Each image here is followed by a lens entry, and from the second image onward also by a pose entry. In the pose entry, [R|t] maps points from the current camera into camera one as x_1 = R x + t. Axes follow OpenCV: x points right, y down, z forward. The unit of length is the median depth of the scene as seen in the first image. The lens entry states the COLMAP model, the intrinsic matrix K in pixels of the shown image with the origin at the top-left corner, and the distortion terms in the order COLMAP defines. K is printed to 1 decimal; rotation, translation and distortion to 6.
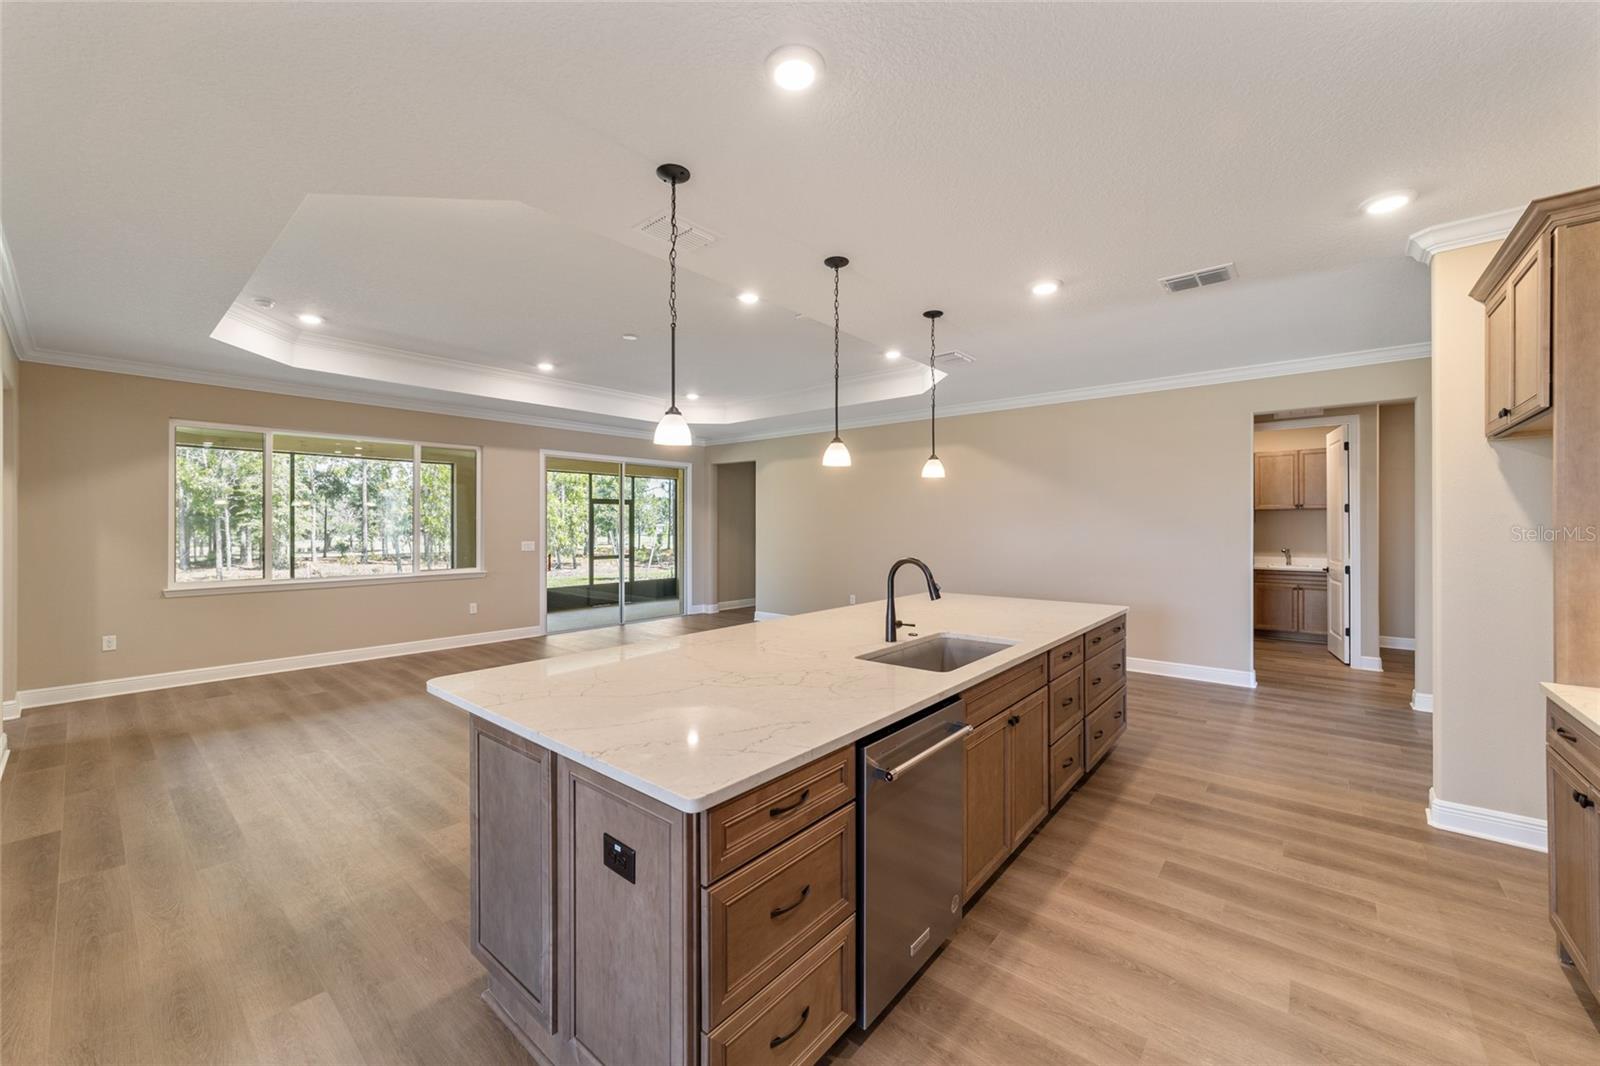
lens RADIAL K [[618.2, 0, 797.6], [0, 618.2, 528.6], [0, 0, 1]] dist [-0.016748, 0.008158]
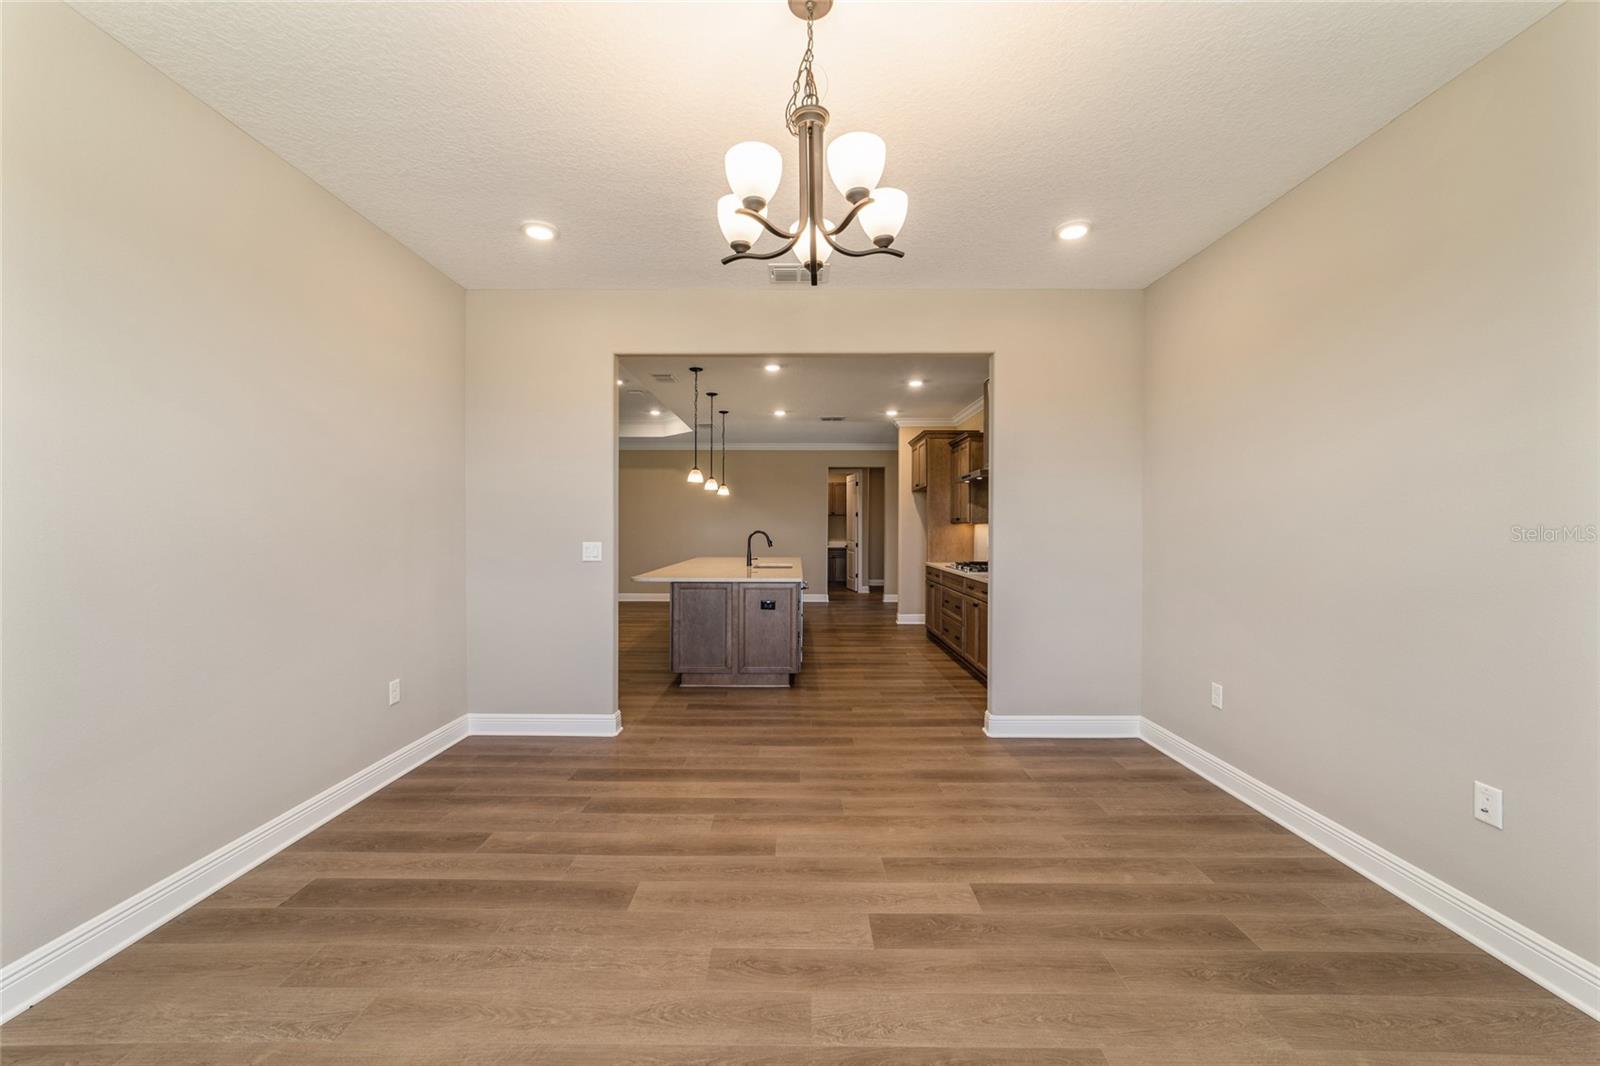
lens RADIAL K [[618.2, 0, 797.6], [0, 618.2, 528.6], [0, 0, 1]] dist [-0.016748, 0.008158]
pose [[0.764124, 0.004694, 0.645053, -1.015106], [-0.004153, 0.999989, -0.002358, 0.034222], [-0.645056, -0.000877, 0.764134, -0.769412]]
